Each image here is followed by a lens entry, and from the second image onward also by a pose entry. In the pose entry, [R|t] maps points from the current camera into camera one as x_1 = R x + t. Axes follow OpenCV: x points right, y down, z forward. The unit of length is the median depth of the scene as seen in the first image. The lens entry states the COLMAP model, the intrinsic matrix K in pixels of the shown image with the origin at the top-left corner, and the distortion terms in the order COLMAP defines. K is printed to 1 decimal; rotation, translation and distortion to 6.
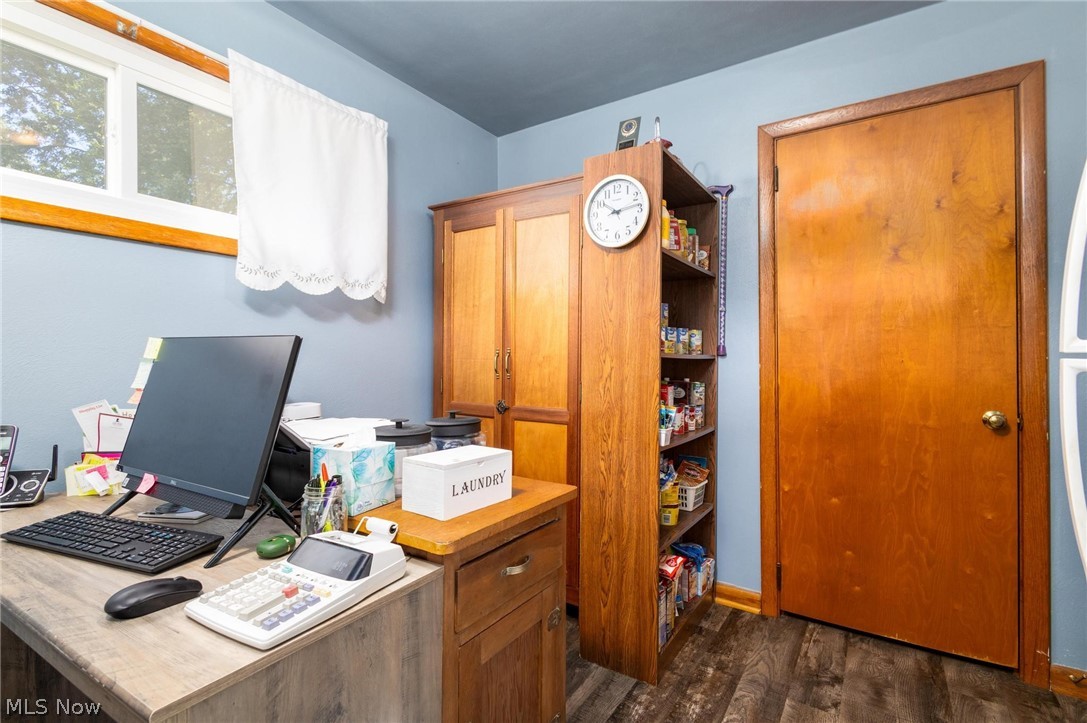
lens RADIAL K [[525.3, 0, 546.5], [0, 525.3, 349.1], [0, 0, 1]] dist [0.001337, 0.000061]
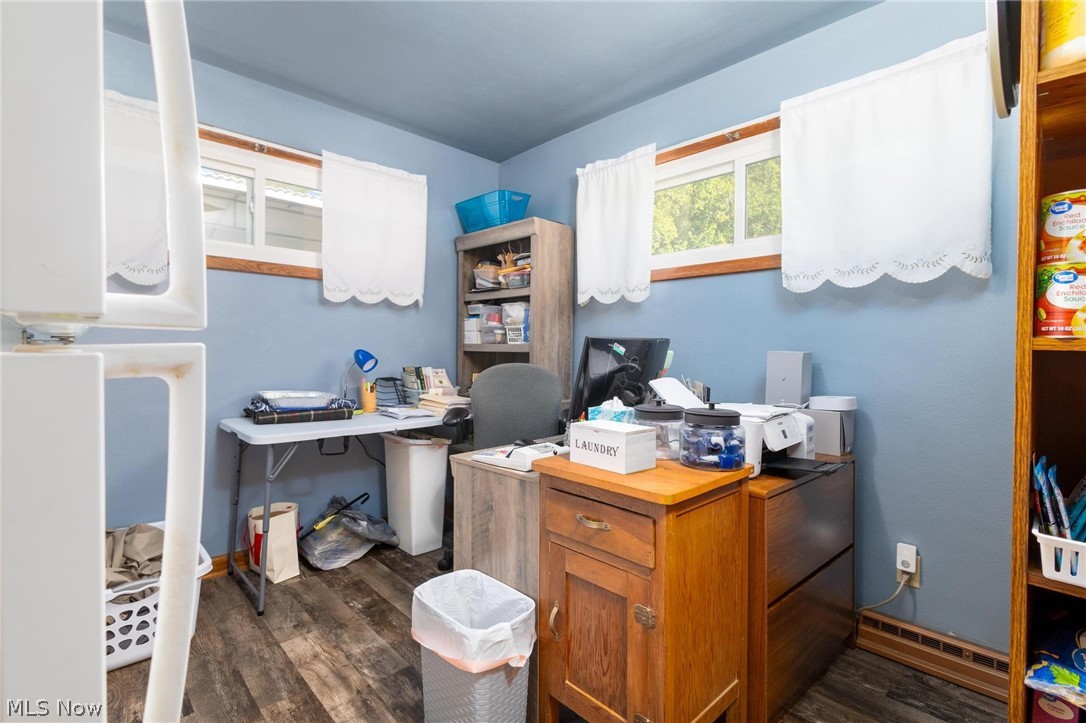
lens RADIAL K [[488.9, 0, 541.9], [0, 488.9, 357.0], [0, 0, 1]] dist [-0.001467, -0.000302]
pose [[-0.237322, 0.012570, -0.971350, 0.881021], [0.003928, 0.999921, 0.011980, 0.020370], [0.971423, -0.000972, -0.237353, 0.975642]]
